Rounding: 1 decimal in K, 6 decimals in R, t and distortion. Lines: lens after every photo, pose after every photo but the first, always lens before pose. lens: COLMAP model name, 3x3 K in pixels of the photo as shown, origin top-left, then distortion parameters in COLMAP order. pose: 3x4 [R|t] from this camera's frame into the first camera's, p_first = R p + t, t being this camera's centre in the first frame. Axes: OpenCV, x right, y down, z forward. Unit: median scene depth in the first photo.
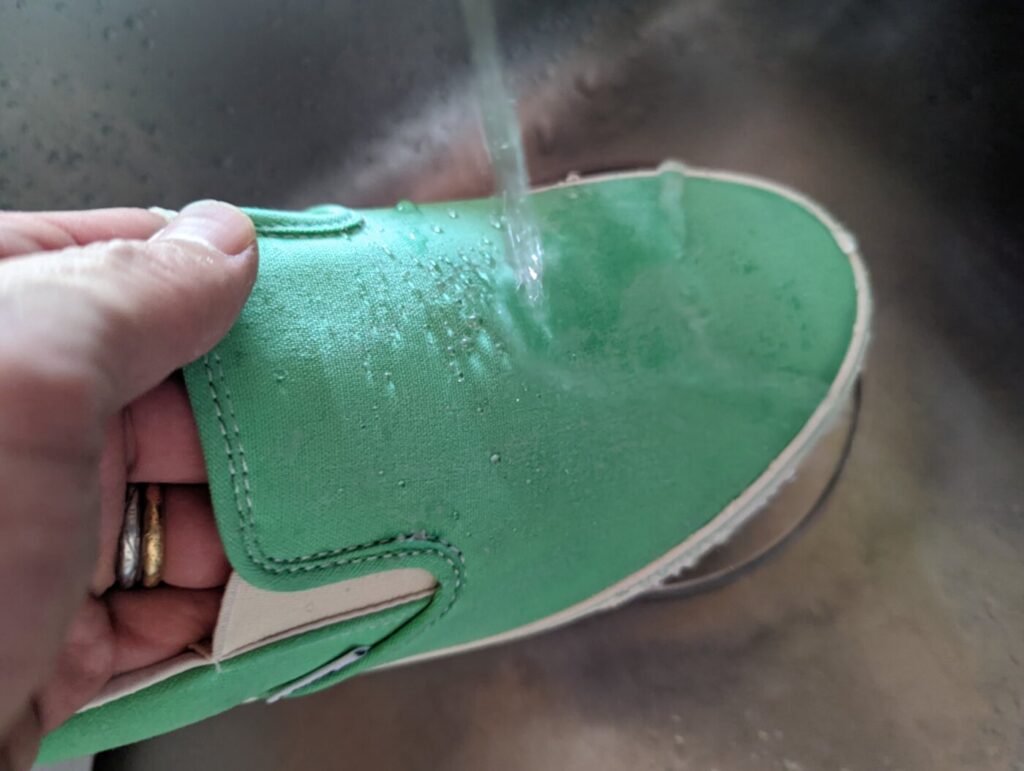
lens RADIAL K [[868.3, 0, 512.0], [0, 868.3, 385.5], [0, 0, 1]] dist [-0.008693, -0.013157]
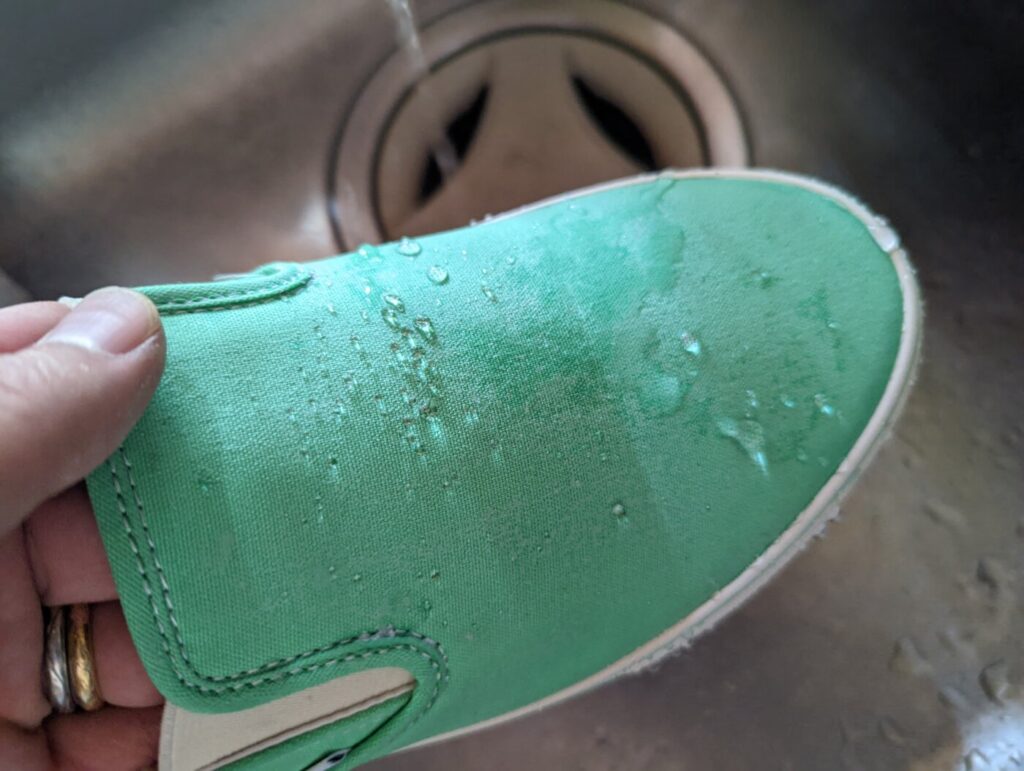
lens RADIAL K [[869.9, 0, 512.0], [0, 869.9, 385.5], [0, 0, 1]] dist [-0.118287, 0.302519]
pose [[0.990259, -0.072276, -0.119013, 0.149918], [0.075938, 0.996760, 0.026520, -0.095660], [0.116711, -0.035299, 0.992538, 0.148097]]
